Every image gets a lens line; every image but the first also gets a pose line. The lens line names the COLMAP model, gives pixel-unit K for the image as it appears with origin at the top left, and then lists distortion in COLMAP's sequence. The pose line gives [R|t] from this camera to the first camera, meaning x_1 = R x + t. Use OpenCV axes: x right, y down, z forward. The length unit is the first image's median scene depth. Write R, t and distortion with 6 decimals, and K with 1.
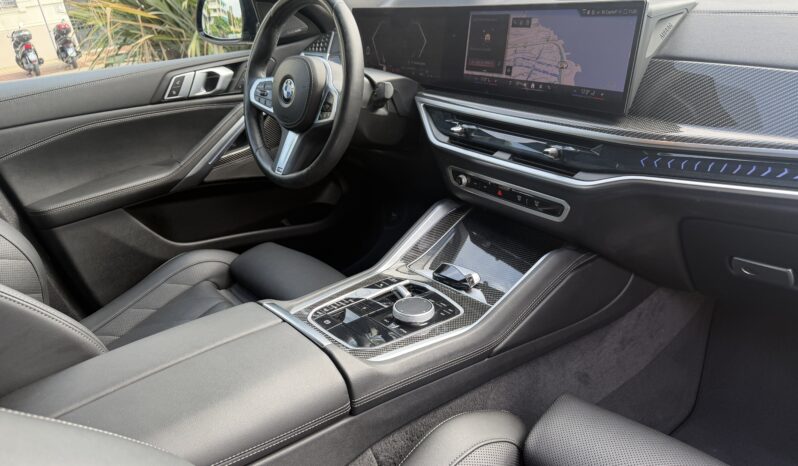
lens RADIAL K [[566.9, 0, 399.0], [0, 566.9, 233.0], [0, 0, 1]] dist [0.099522, -0.199124]
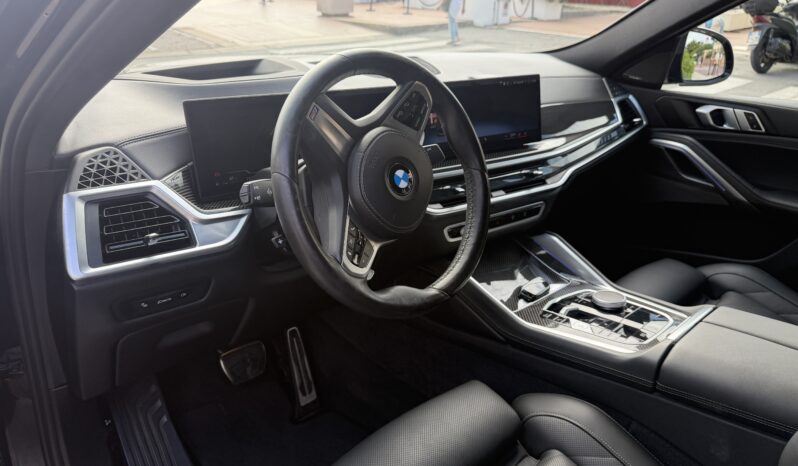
lens RADIAL K [[566.9, 0, 399.0], [0, 566.9, 233.0], [0, 0, 1]] dist [0.099522, -0.199124]
pose [[-0.064969, -0.286423, 0.955898, -1.052075], [0.387849, 0.875359, 0.288652, -0.514254], [-0.919430, 0.389497, 0.054217, 1.170091]]
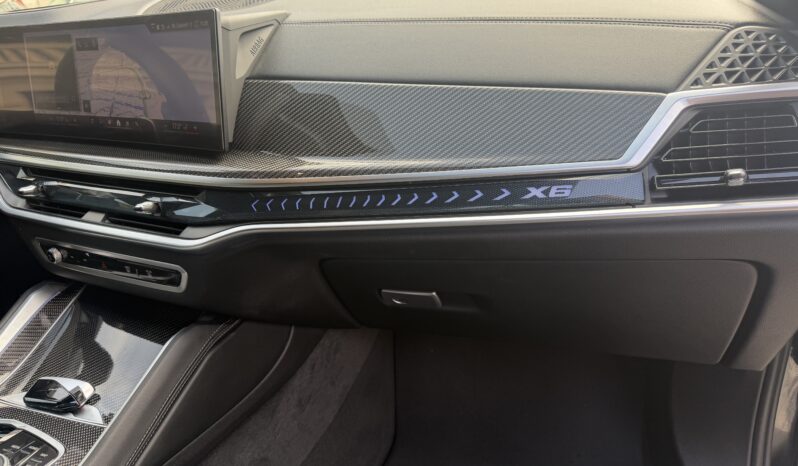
lens RADIAL K [[566.9, 0, 399.0], [0, 566.9, 233.0], [0, 0, 1]] dist [0.099522, -0.199124]
pose [[0.866822, -0.184118, 0.463380, 0.176746], [0.203305, 0.979077, 0.008711, -0.041680], [-0.455288, 0.086657, 0.886117, 0.154382]]
